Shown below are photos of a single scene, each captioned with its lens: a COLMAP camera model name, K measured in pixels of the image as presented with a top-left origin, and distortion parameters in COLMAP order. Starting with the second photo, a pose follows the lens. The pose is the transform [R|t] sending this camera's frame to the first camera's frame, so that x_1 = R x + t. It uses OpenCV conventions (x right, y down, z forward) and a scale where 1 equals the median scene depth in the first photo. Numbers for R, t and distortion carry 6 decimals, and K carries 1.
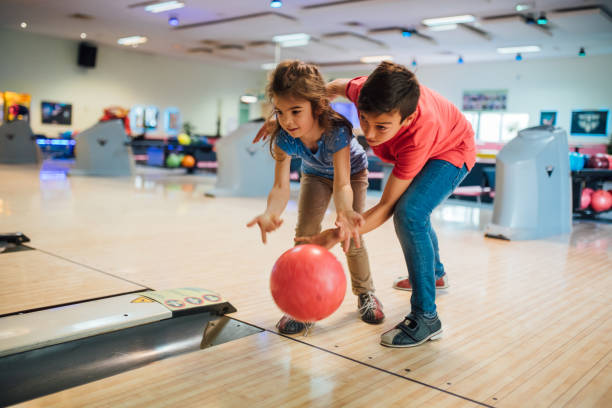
lens RADIAL K [[581.8, 0, 303.6], [0, 581.8, 206.2], [0, 0, 1]] dist [-0.065646, 0.088433]
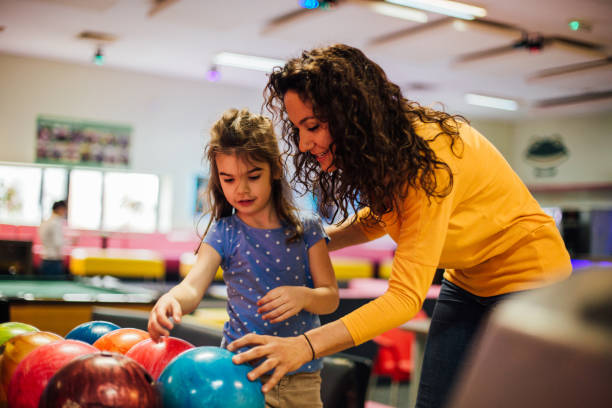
lens RADIAL K [[894.1, 0, 306.0], [0, 894.1, 204.0], [0, 0, 1]] dist [-0.102208, -0.003320]
pose [[0.307881, 0.009976, 0.951372, -0.420827], [0.074096, 0.996657, -0.034430, -0.119034], [-0.948535, 0.081093, 0.306113, 0.765680]]
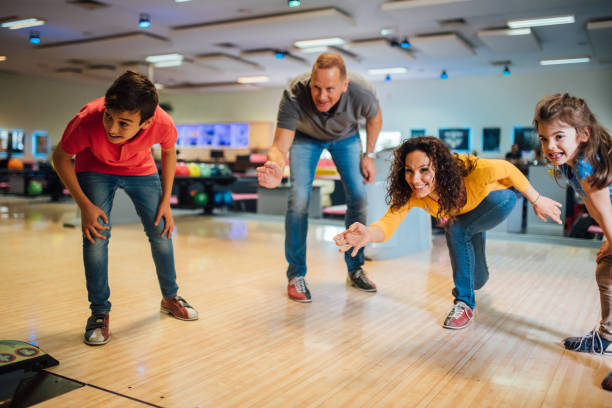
lens RADIAL K [[581.8, 0, 303.6], [0, 581.8, 206.2], [0, 0, 1]] dist [-0.065646, 0.088433]
pose [[0.980694, -0.035773, 0.192246, 0.013843], [0.042048, 0.998705, -0.028655, -0.003248], [-0.190972, 0.036186, 0.980928, 0.005929]]
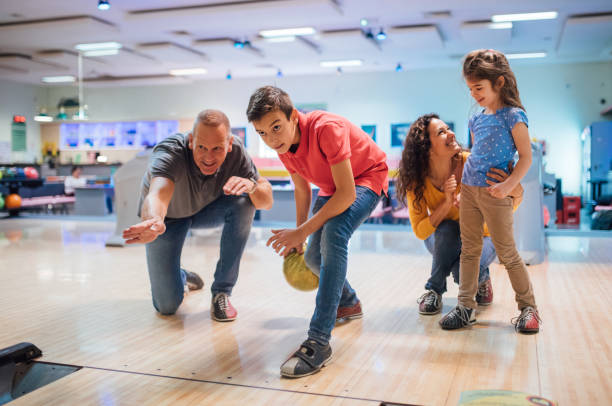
lens RADIAL K [[625.9, 0, 326.1], [0, 625.9, 201.7], [0, 0, 1]] dist [-0.045244, 0.014501]
pose [[0.912276, -0.069969, 0.403555, -0.106475], [0.087054, 0.995912, -0.024122, -0.013579], [-0.400218, 0.057136, 0.914637, 0.048695]]
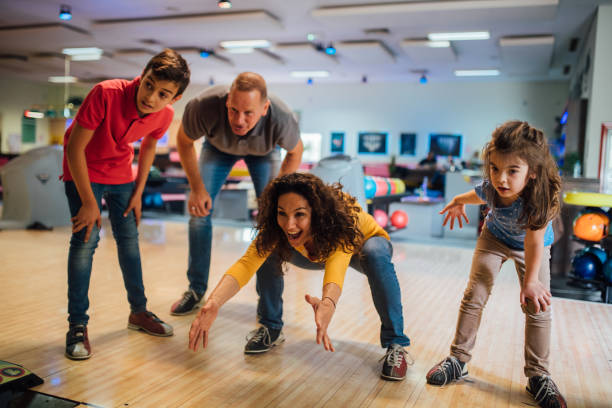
lens RADIAL K [[581.8, 0, 303.6], [0, 581.8, 206.2], [0, 0, 1]] dist [-0.065646, 0.088433]
pose [[0.941437, -0.025565, 0.336218, -0.004195], [0.034203, 0.999219, -0.019793, -0.008518], [-0.335449, 0.030134, 0.941576, 0.003769]]
